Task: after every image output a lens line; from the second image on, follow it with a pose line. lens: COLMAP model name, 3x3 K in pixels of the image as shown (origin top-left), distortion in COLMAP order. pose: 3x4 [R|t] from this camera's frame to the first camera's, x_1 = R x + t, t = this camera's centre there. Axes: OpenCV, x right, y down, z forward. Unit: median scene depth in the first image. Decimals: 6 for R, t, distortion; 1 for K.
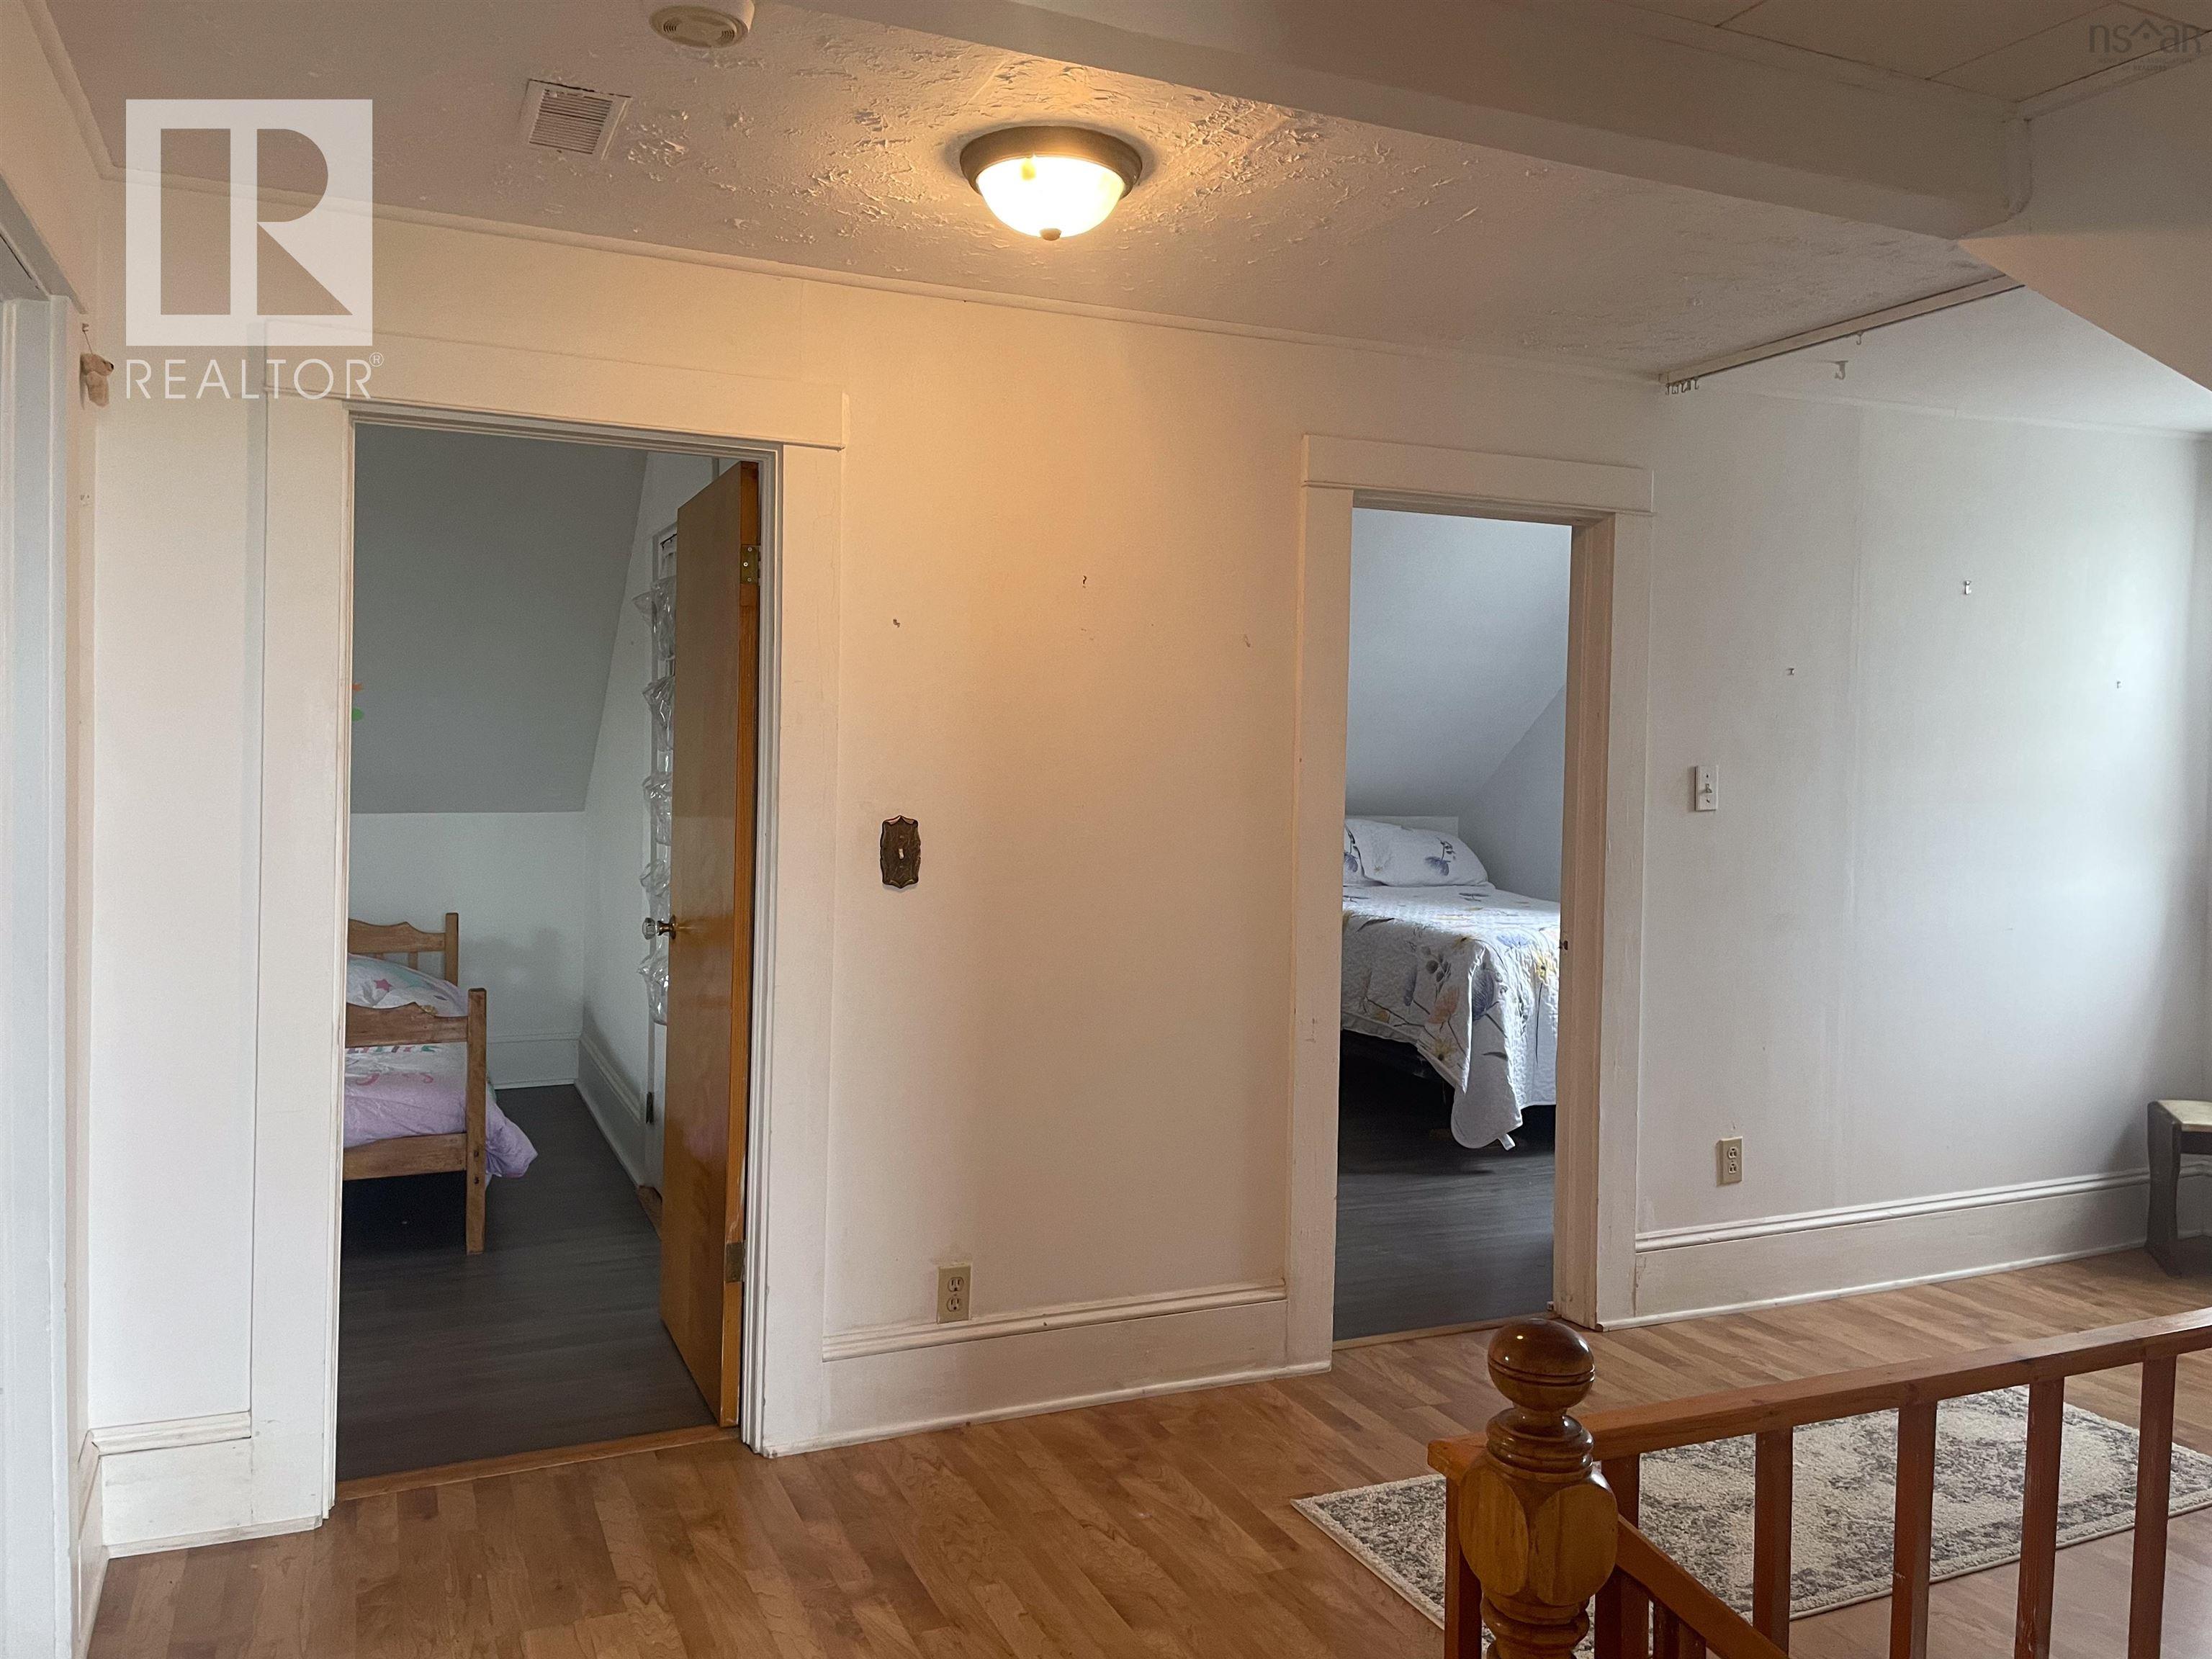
lens RADIAL K [[1669.6, 0, 1108.3], [0, 1669.6, 797.4], [0, 0, 1]] dist [0.099782, -0.126623]
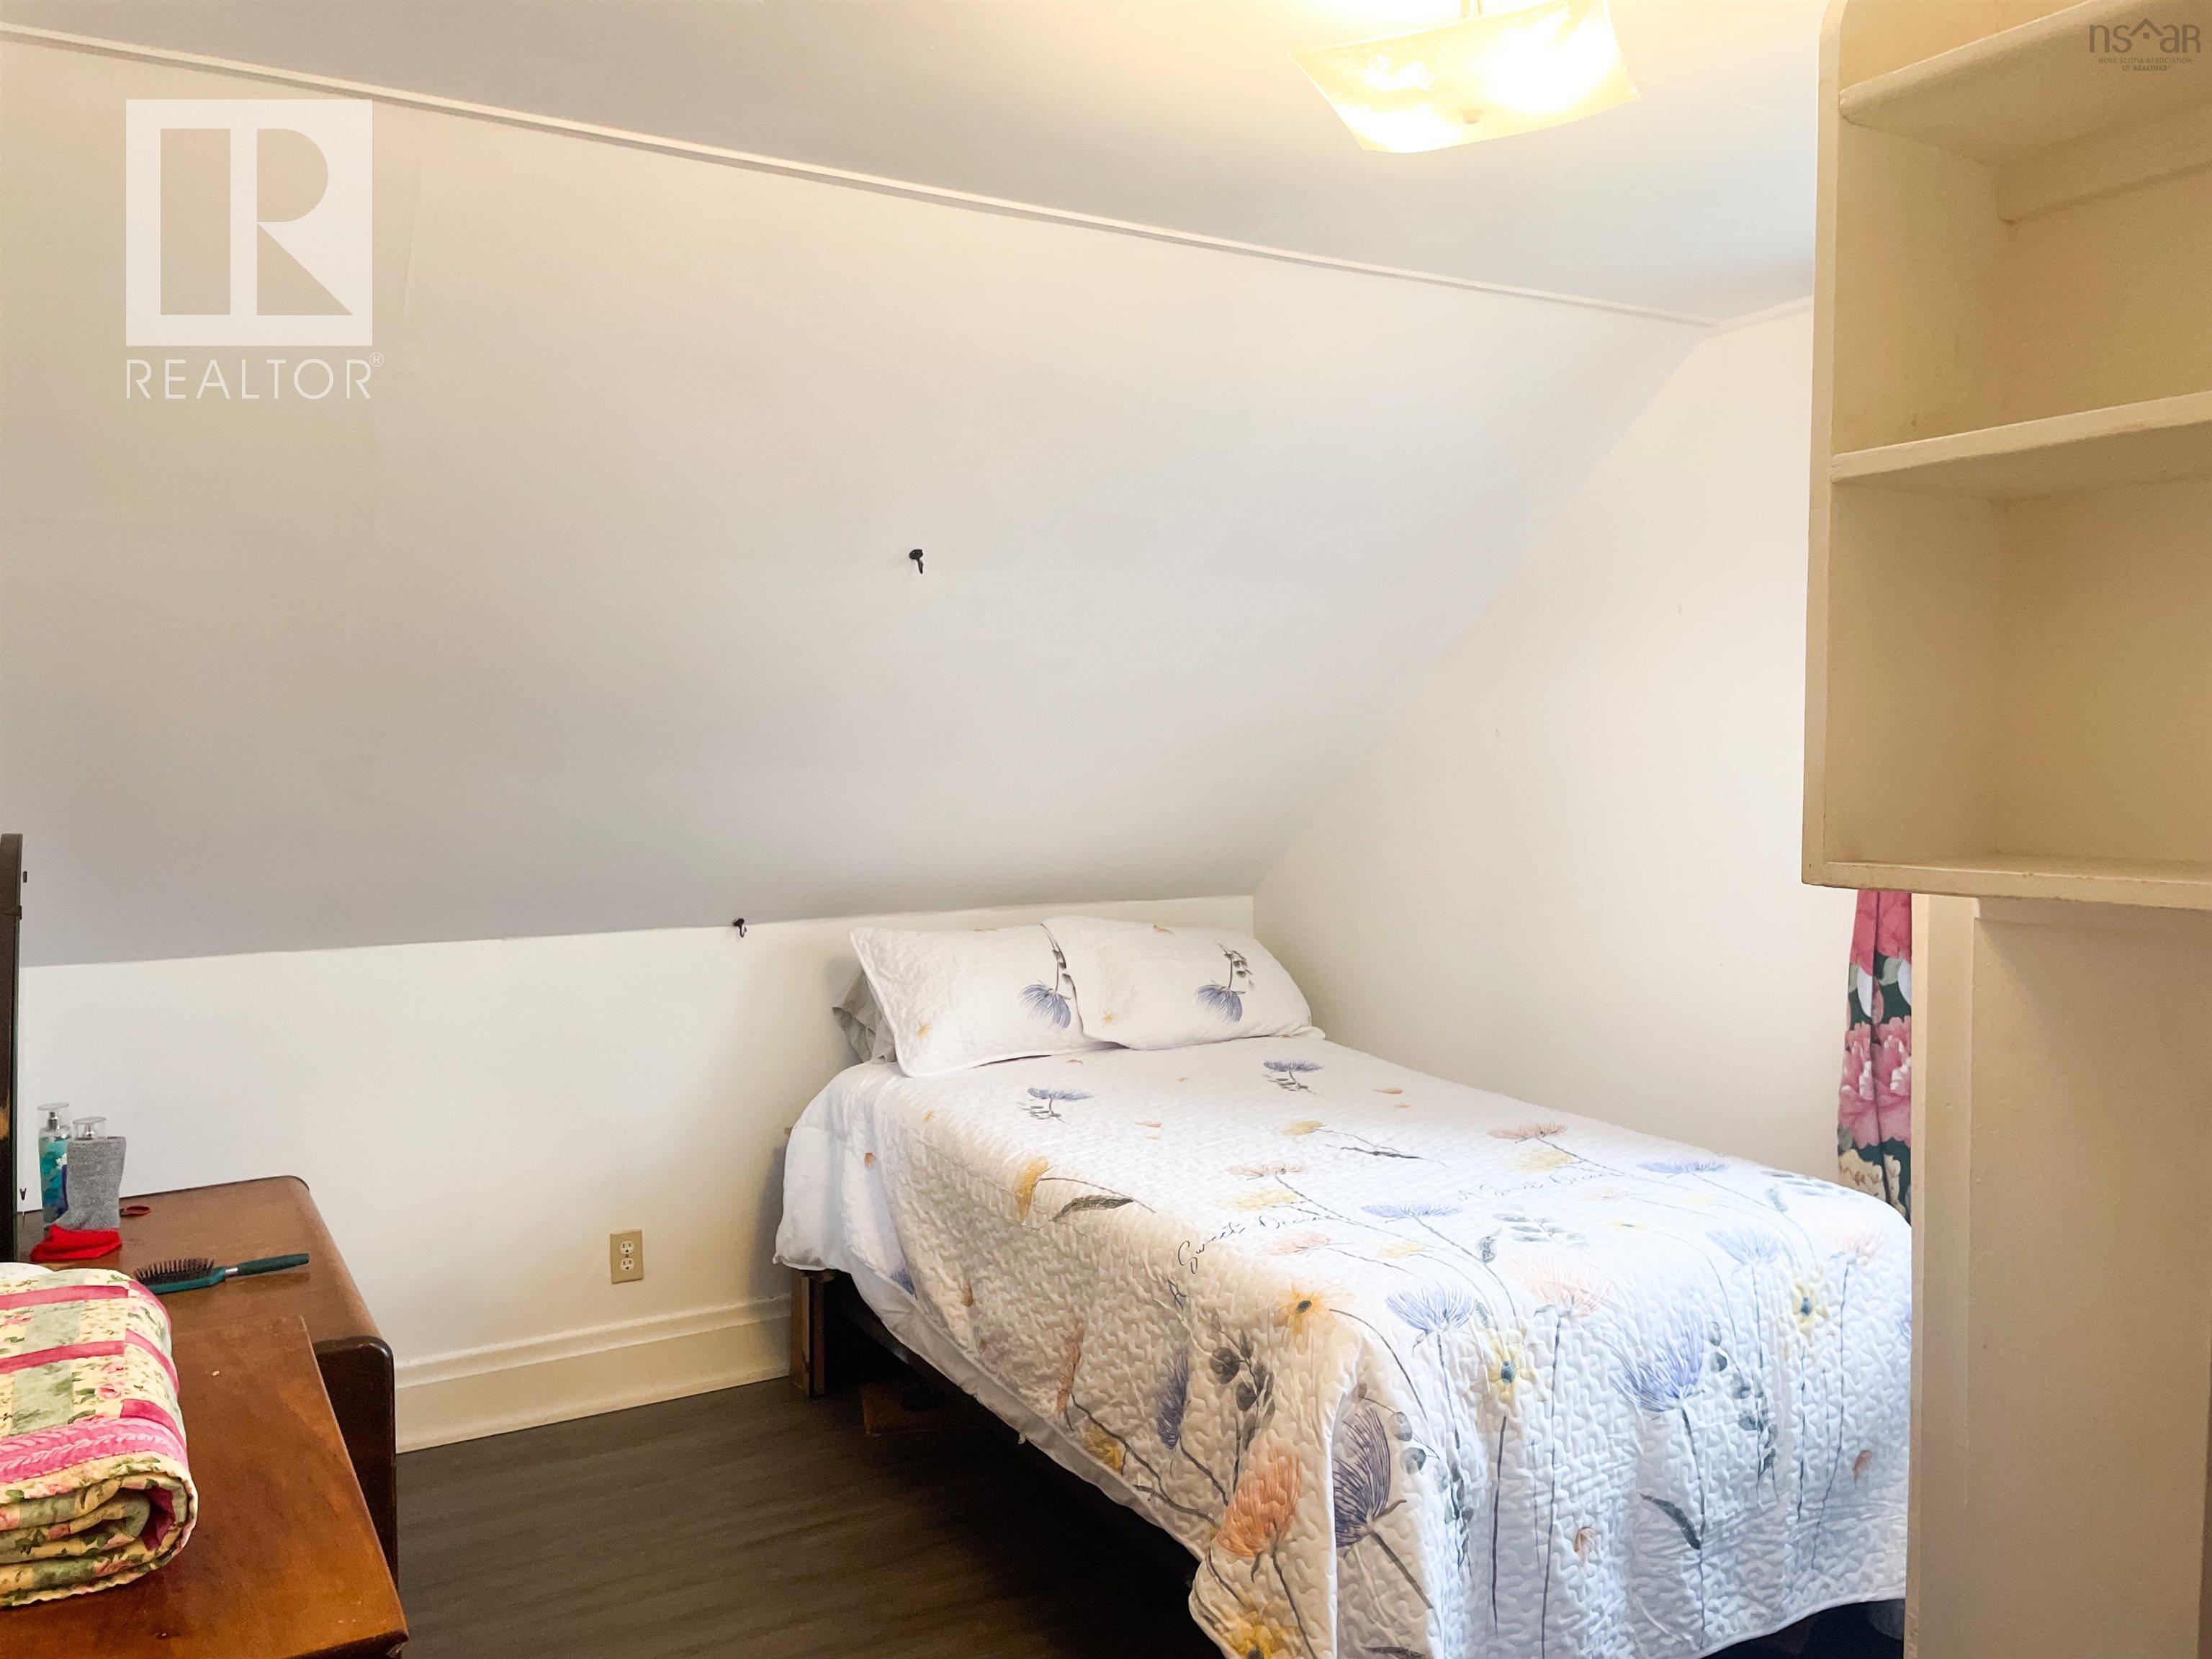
lens RADIAL K [[1669.6, 0, 1108.3], [0, 1669.6, 797.4], [0, 0, 1]] dist [0.099782, -0.126623]
pose [[0.990313, -0.023922, 0.136778, 0.162688], [0.023426, 0.999712, 0.005232, -0.050472], [-0.136863, -0.001977, 0.990588, 0.866583]]
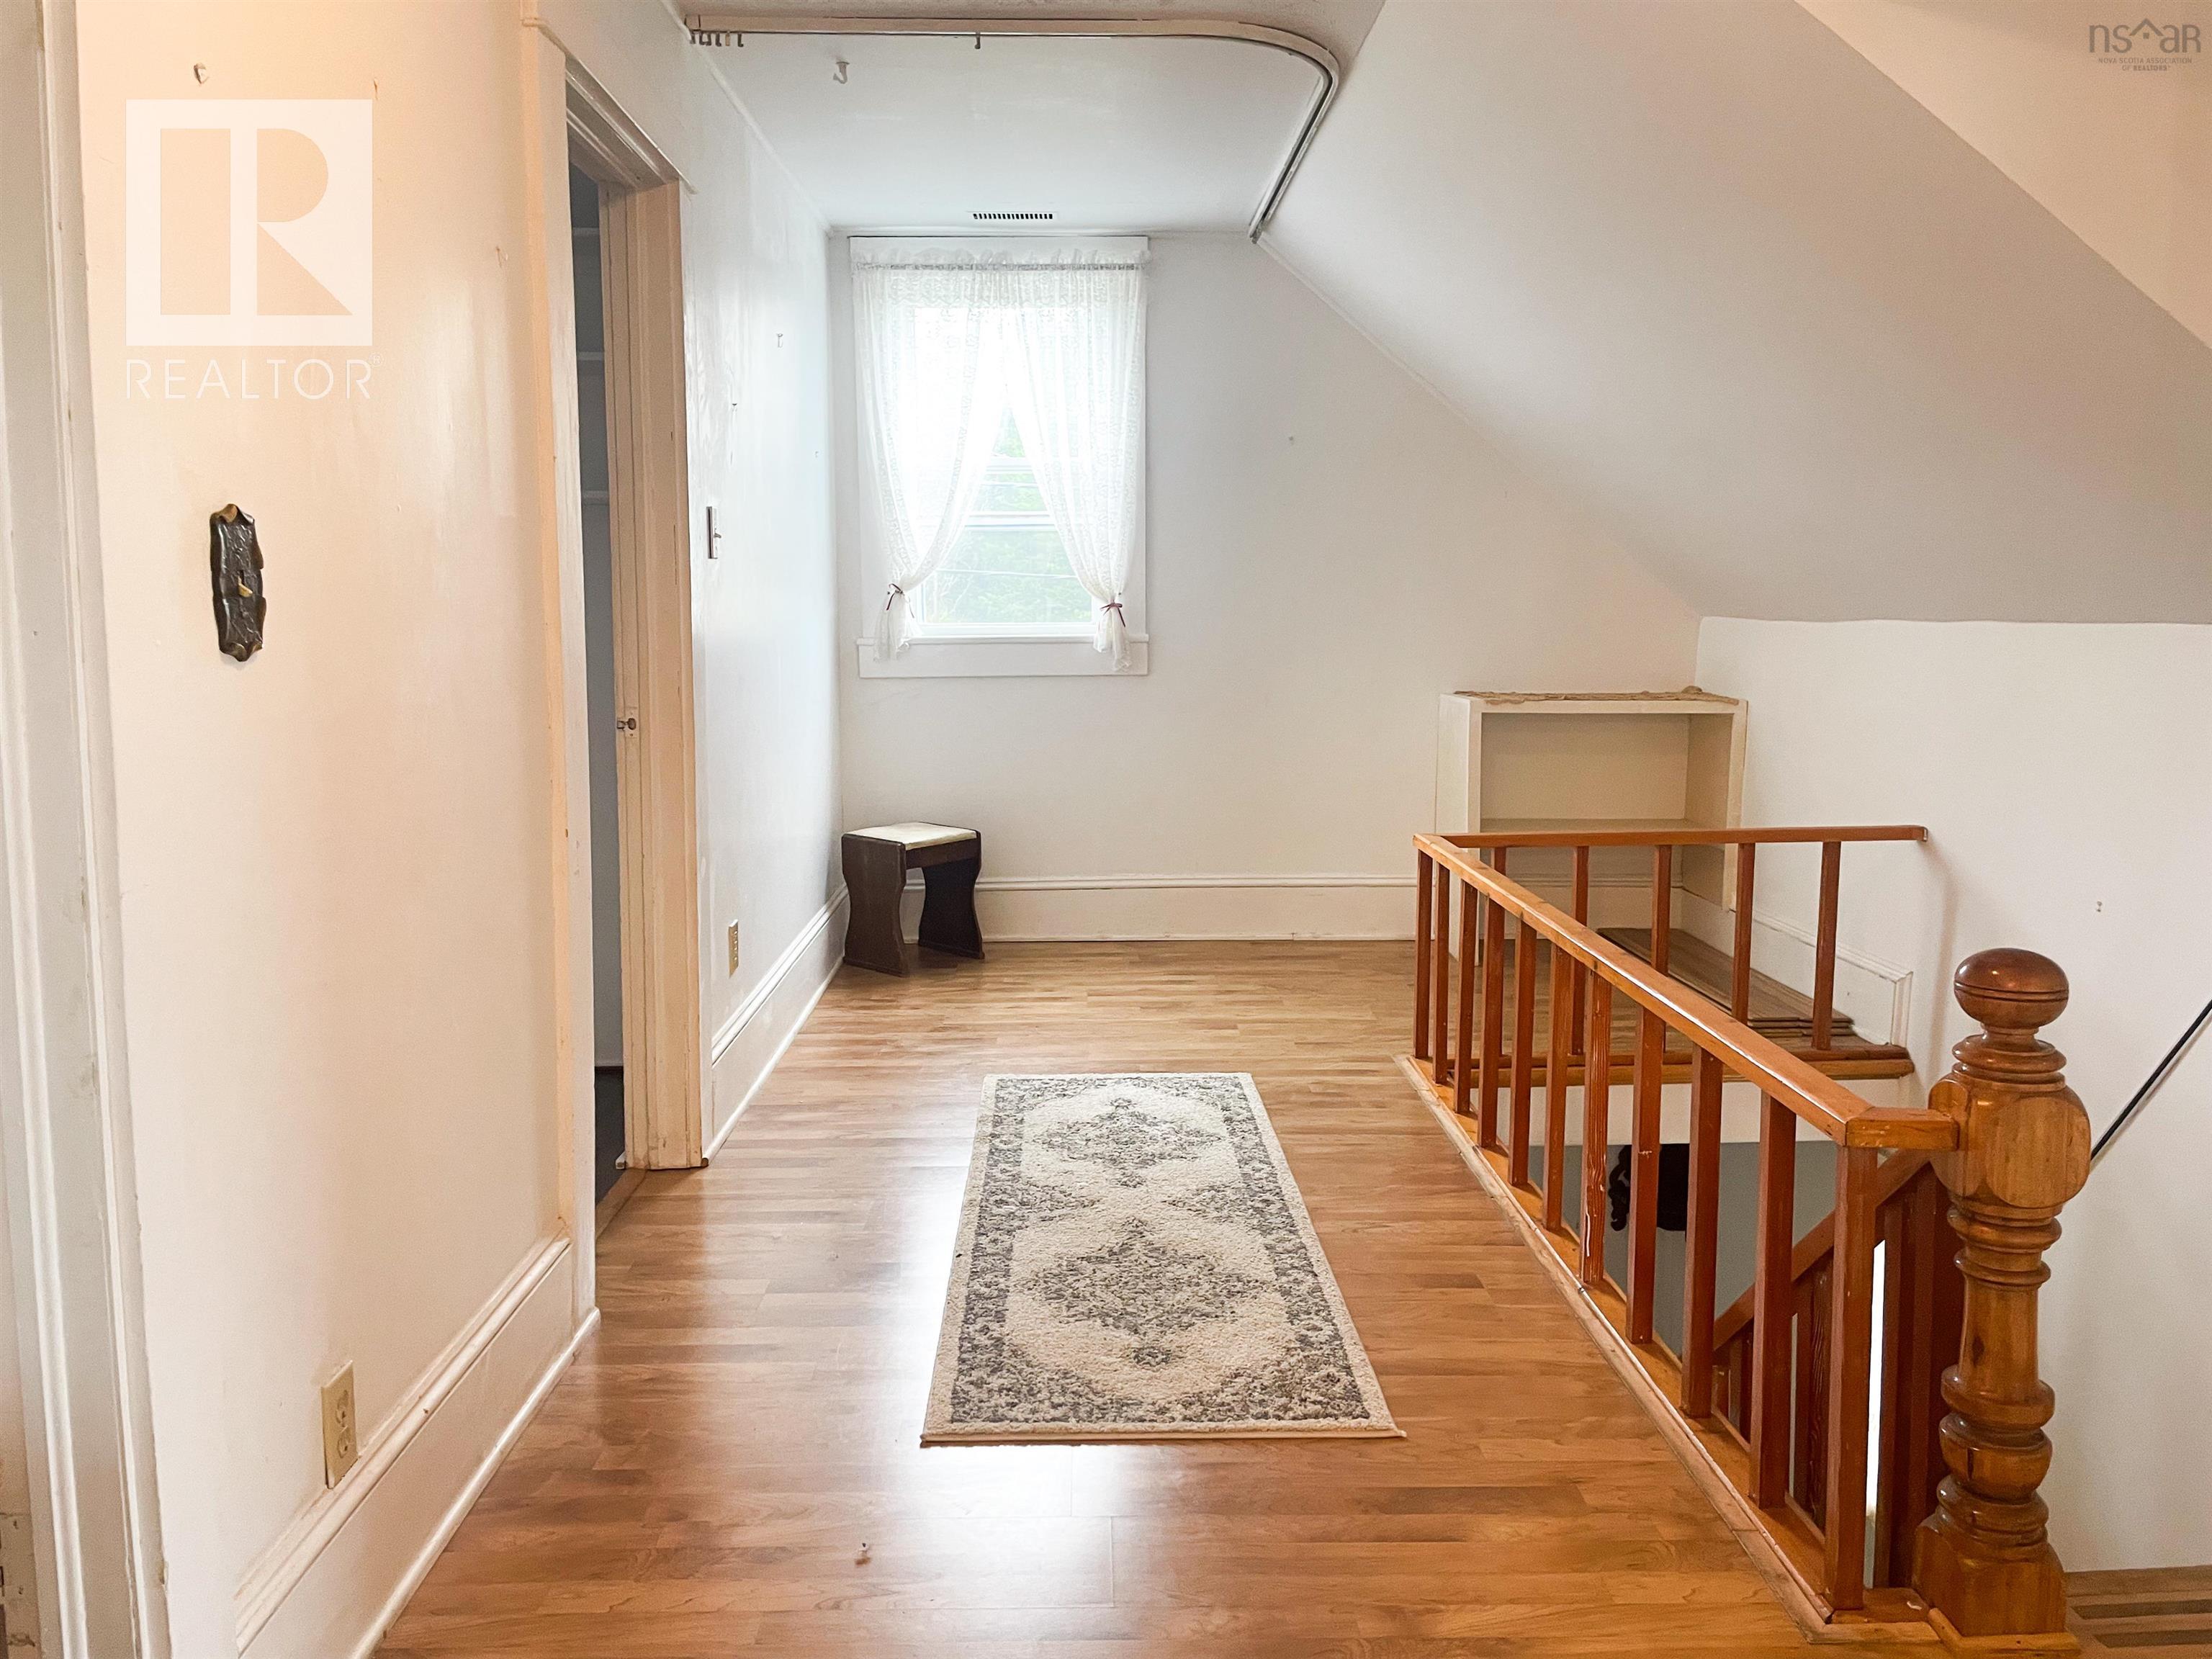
lens RADIAL K [[1697.5, 0, 1041.6], [0, 1697.5, 803.5], [0, 0, 1]] dist [0.105780, -0.146946]
pose [[0.396725, -0.118762, 0.910222, -0.398622], [0.030982, 0.992763, 0.116028, 0.036078], [-0.917414, -0.017830, 0.397533, 0.486472]]
